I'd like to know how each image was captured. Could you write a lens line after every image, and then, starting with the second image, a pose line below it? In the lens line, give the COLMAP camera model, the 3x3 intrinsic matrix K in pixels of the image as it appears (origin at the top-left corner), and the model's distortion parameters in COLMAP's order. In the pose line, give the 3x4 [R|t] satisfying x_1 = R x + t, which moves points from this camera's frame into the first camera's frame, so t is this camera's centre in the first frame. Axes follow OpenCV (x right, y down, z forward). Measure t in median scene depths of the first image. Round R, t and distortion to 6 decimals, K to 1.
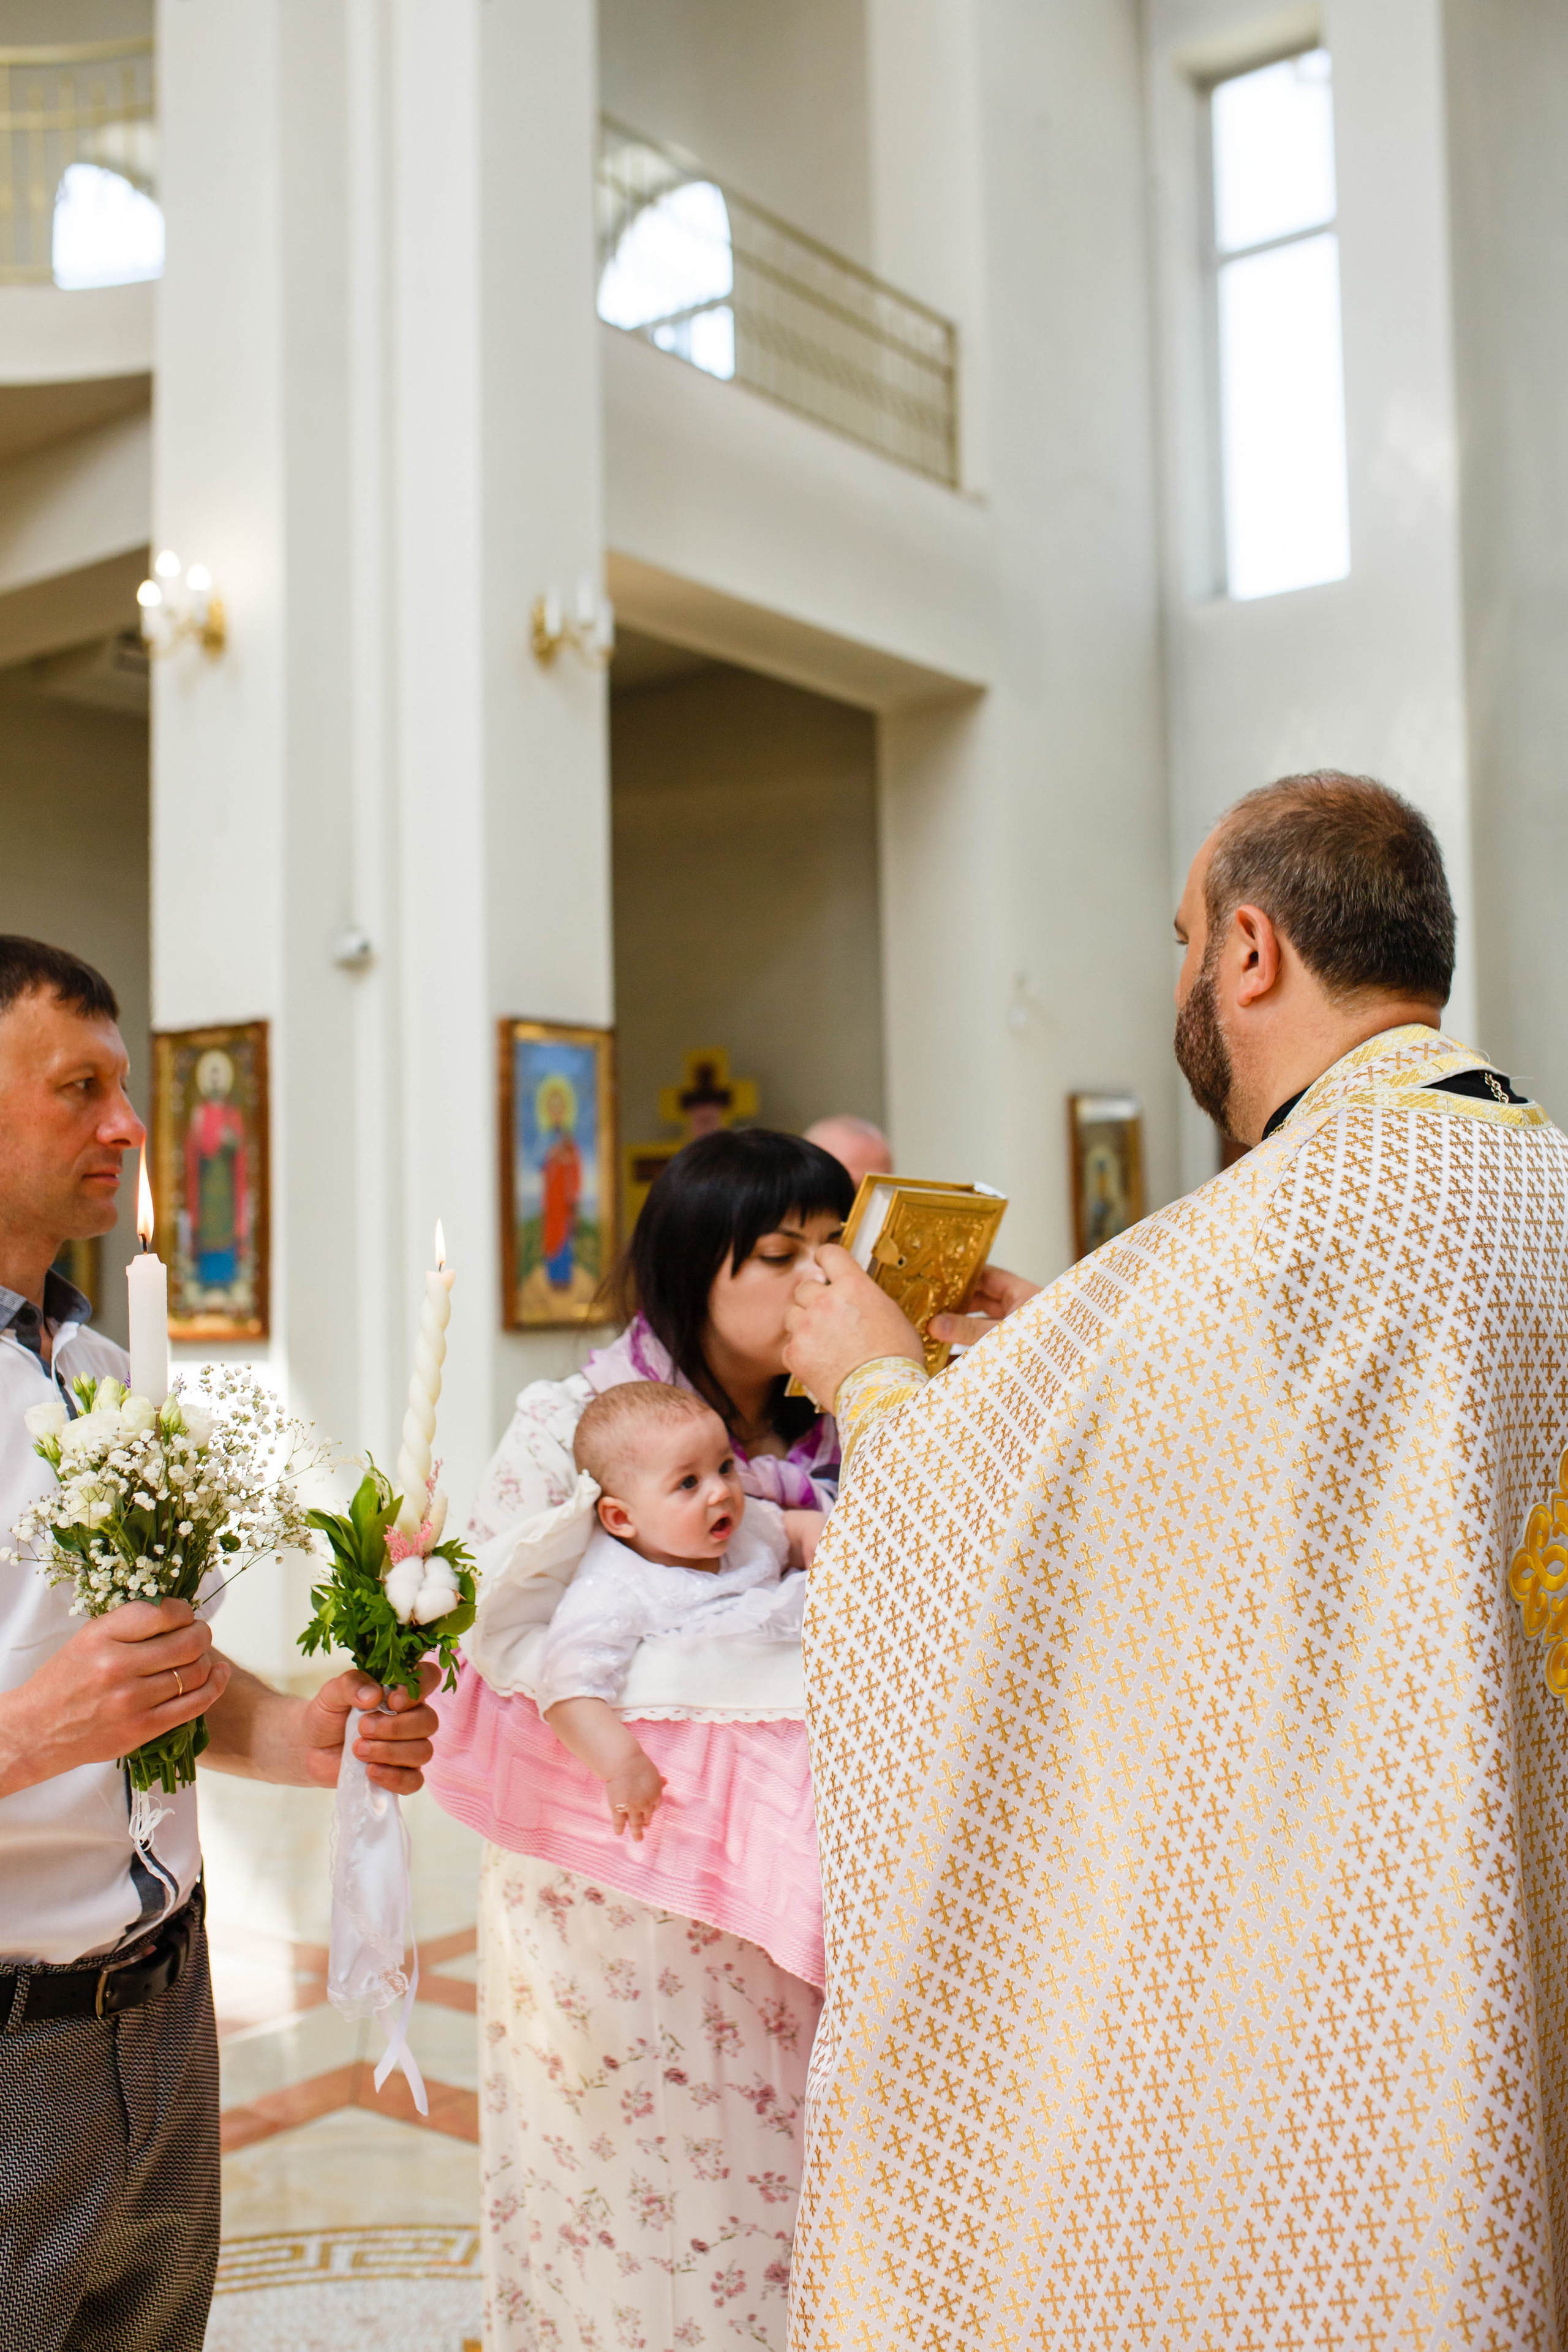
lens RADIAL K [[2317.3, 0, 780.4], [0, 2317.3, 1135.0], [0, 0, 1]] dist [-0.036304, 0.011584]
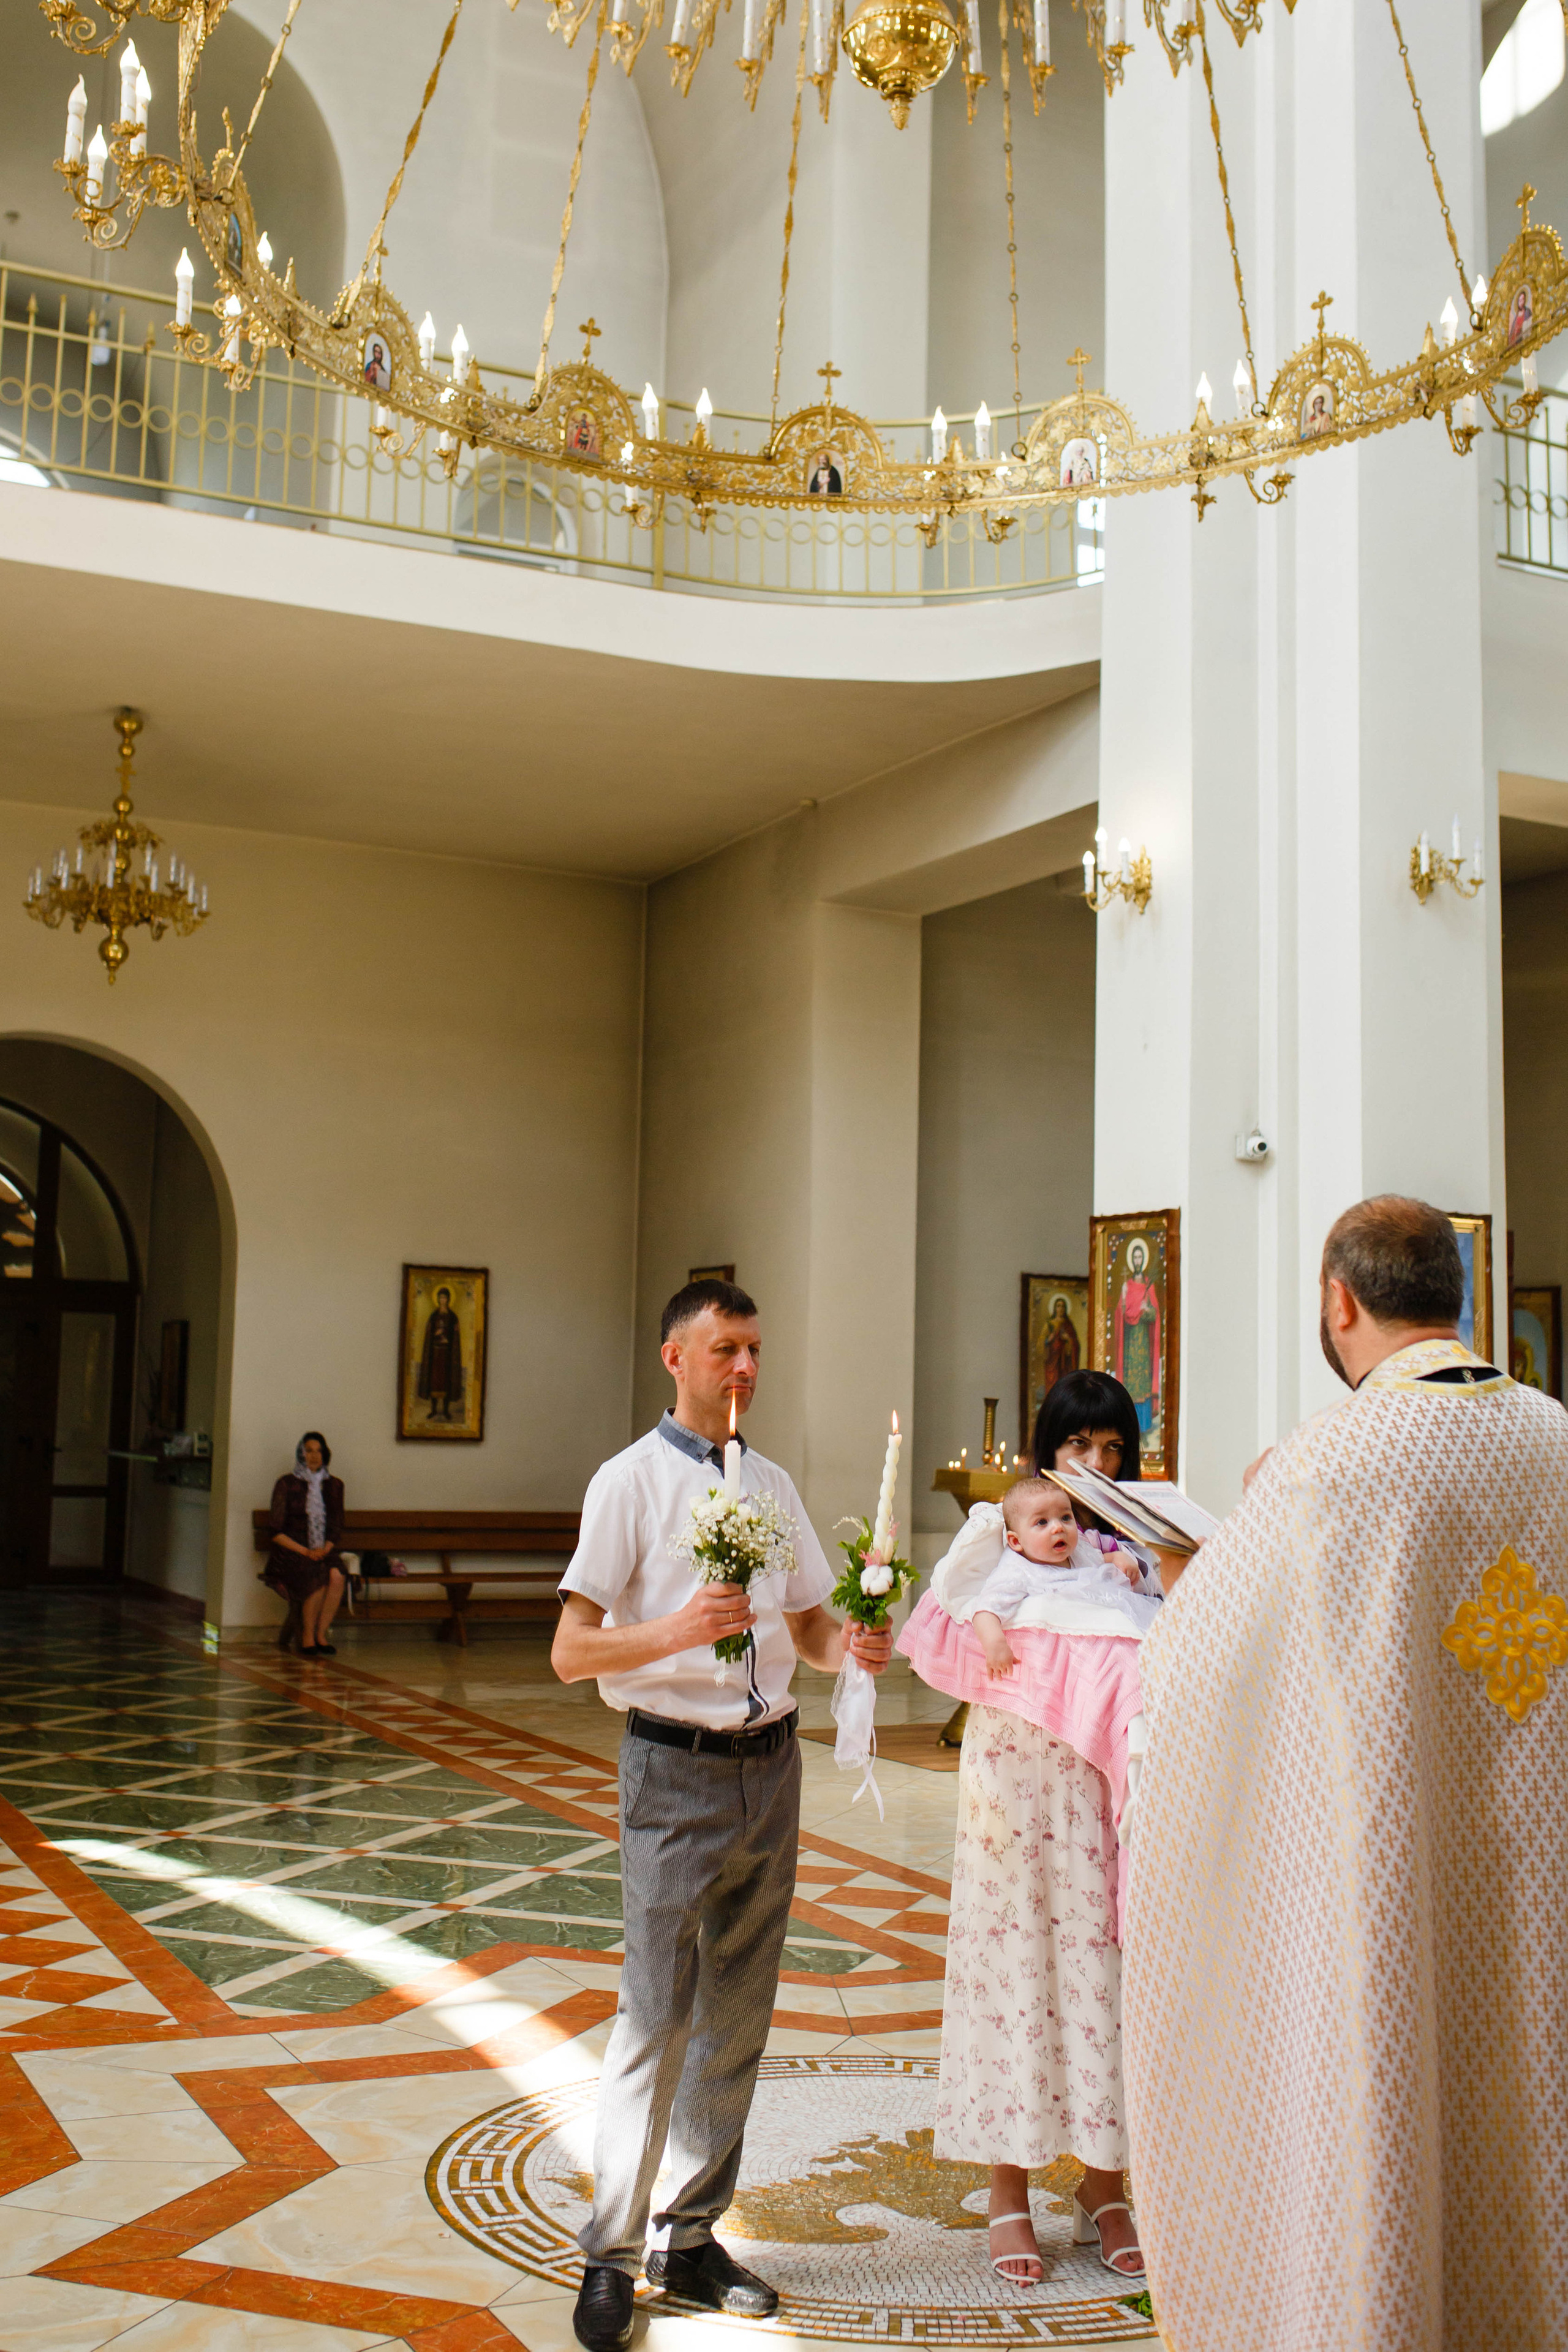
lens RADIAL K [[2317.3, 0, 780.4], [0, 2317.3, 1135.0], [0, 0, 1]] dist [-0.036304, 0.011584]
pose [[0.902147, -0.009488, -0.431324, 0.105501], [-0.016379, 0.998284, -0.056217, -0.017937], [0.431117, 0.057781, 0.900444, -0.158873]]
